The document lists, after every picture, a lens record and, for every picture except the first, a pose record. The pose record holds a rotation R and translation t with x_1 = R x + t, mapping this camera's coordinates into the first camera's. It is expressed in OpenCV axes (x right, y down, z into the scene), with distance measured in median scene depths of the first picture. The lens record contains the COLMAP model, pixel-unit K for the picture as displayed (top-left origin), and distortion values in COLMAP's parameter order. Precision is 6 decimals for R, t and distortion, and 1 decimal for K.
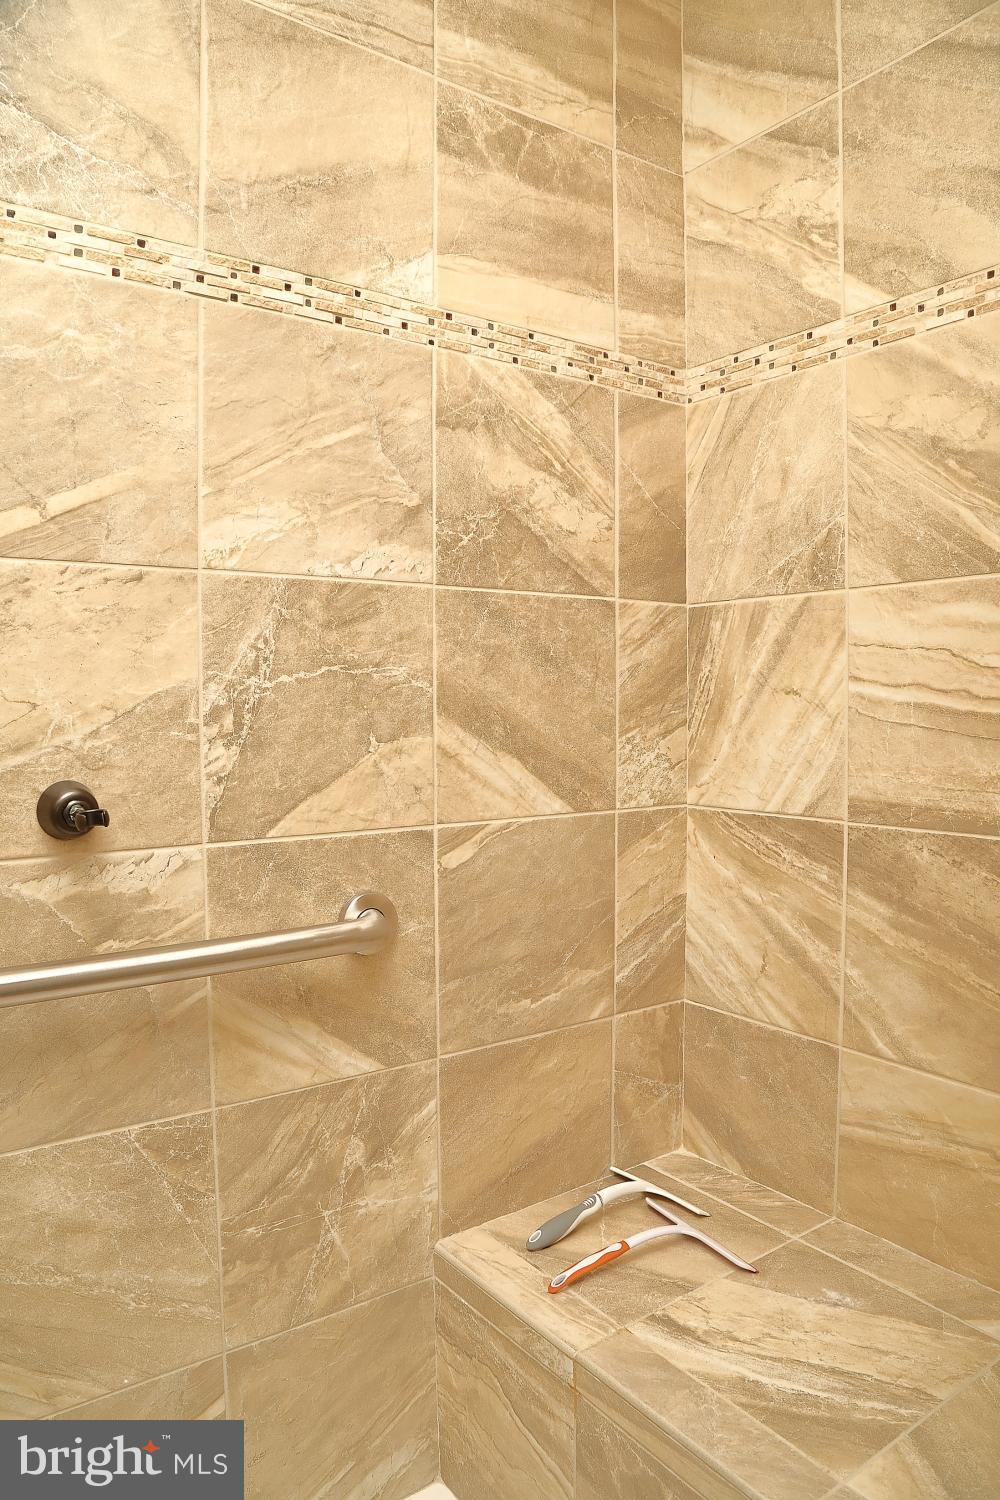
lens RADIAL K [[1037.7, 0, 506.5], [0, 1037.7, 755.0], [0, 0, 1]] dist [-0.127179, 0.072138]
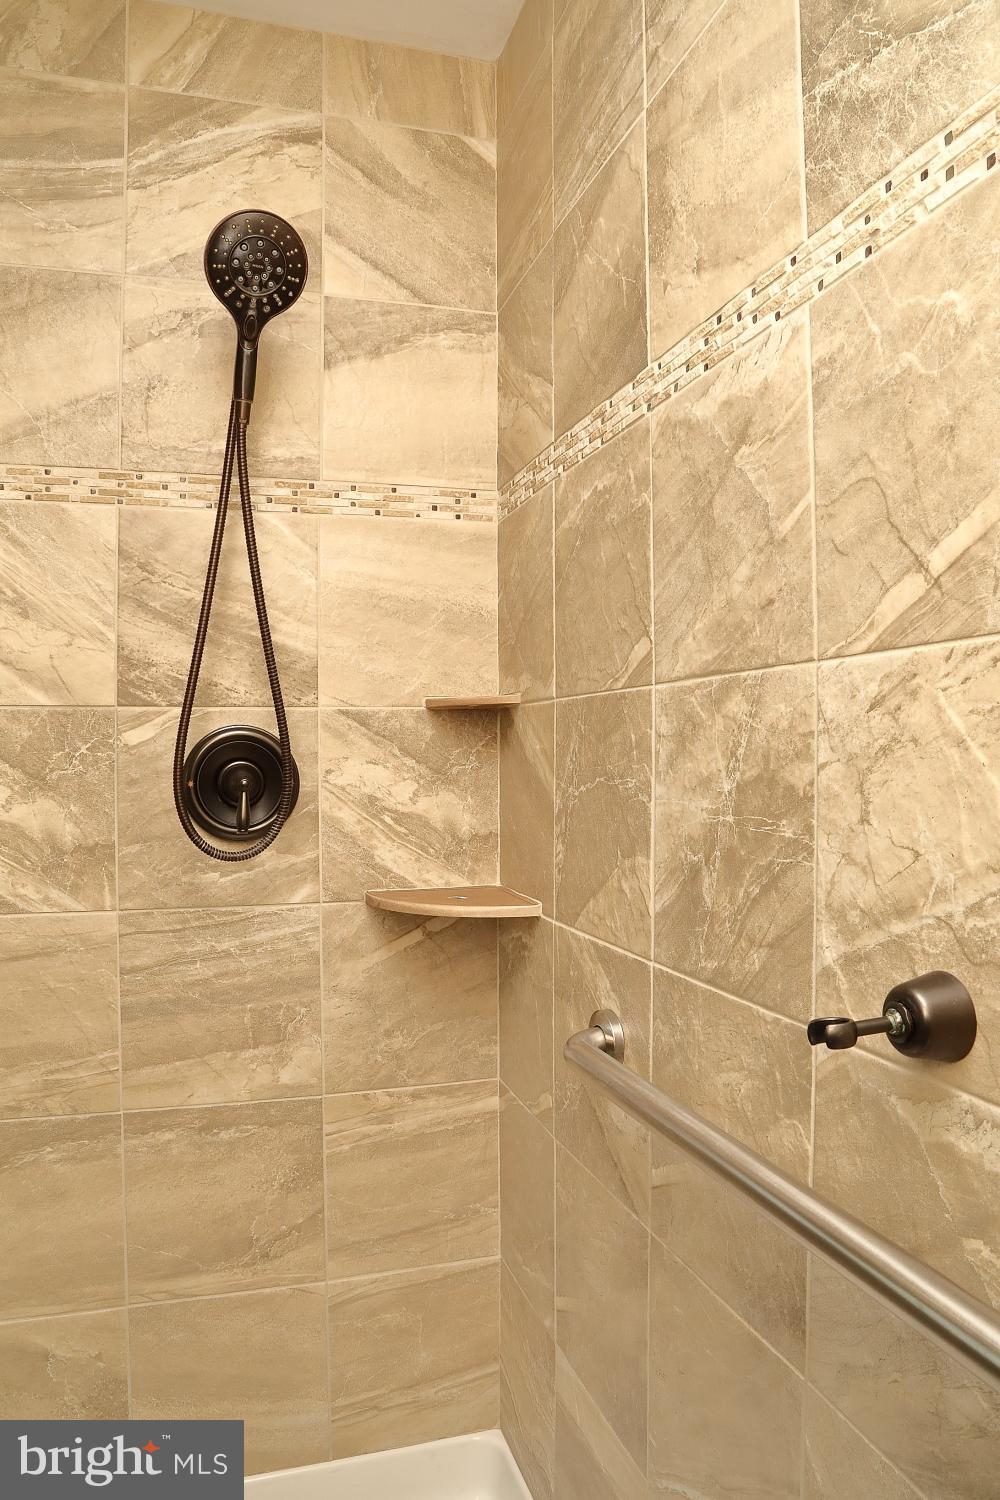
lens RADIAL K [[1037.7, 0, 506.5], [0, 1037.7, 755.0], [0, 0, 1]] dist [-0.127179, 0.072138]
pose [[-0.316013, 0.003025, -0.948750, 0.248293], [-0.043348, 0.998905, 0.017623, -0.101207], [0.947764, 0.046696, -0.315535, 0.817590]]
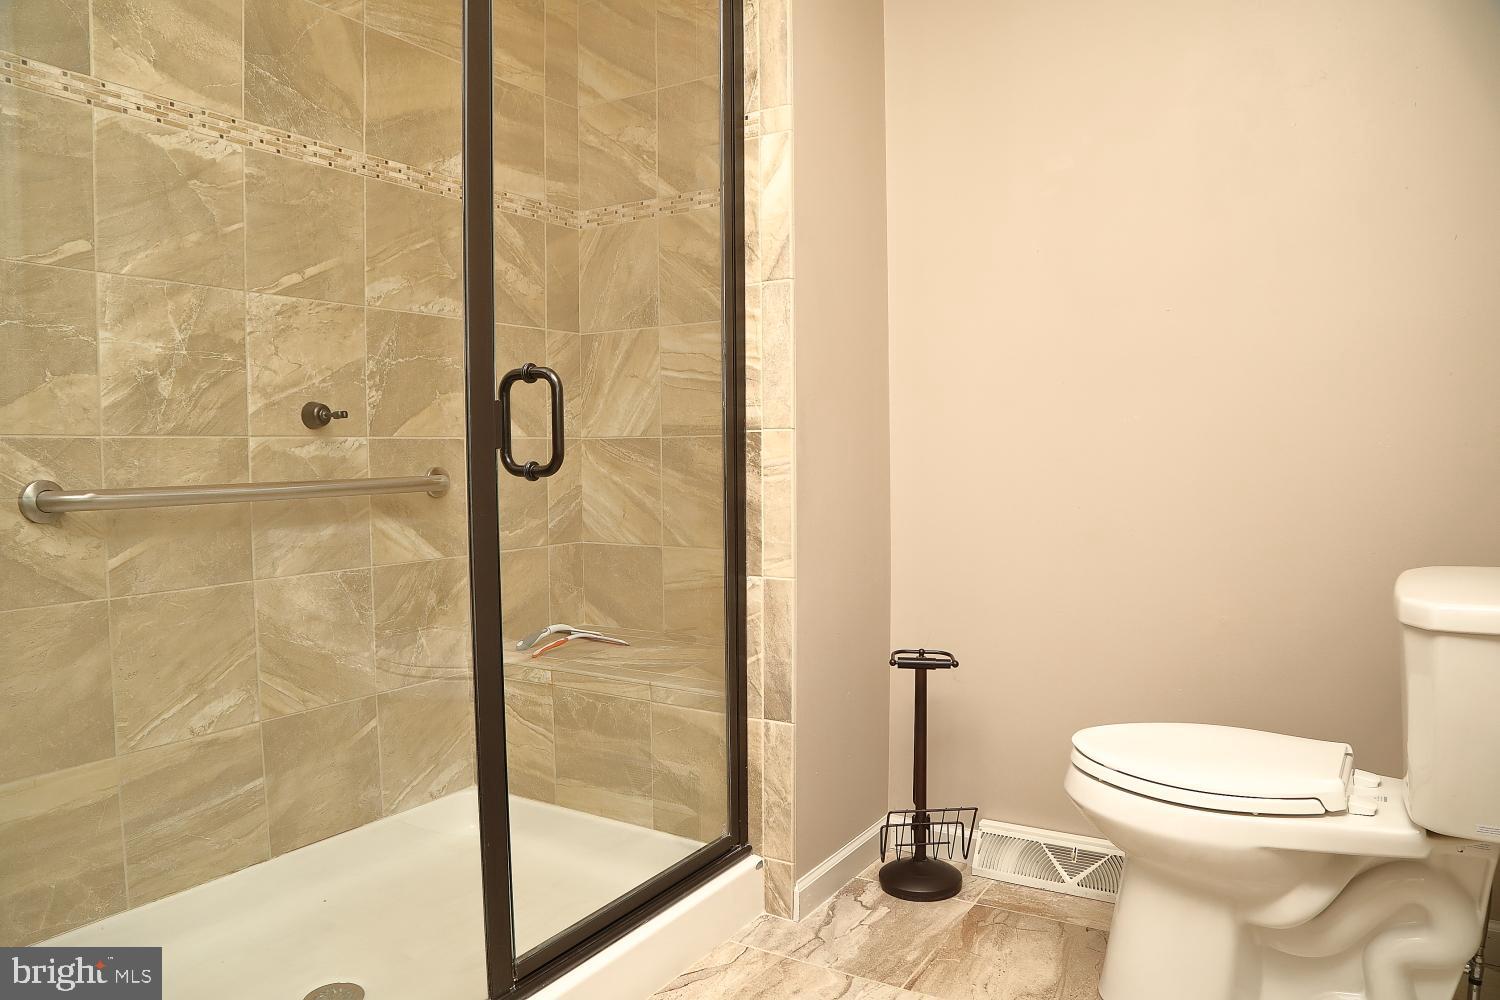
lens RADIAL K [[1037.7, 0, 753.4], [0, 1037.7, 511.6], [0, 0, 1]] dist [-0.127179, 0.072138]
pose [[0.923373, -0.025956, 0.383025, -0.352412], [0.023824, 0.999663, 0.010310, 0.226482], [-0.383163, -0.000395, 0.923680, -1.171282]]
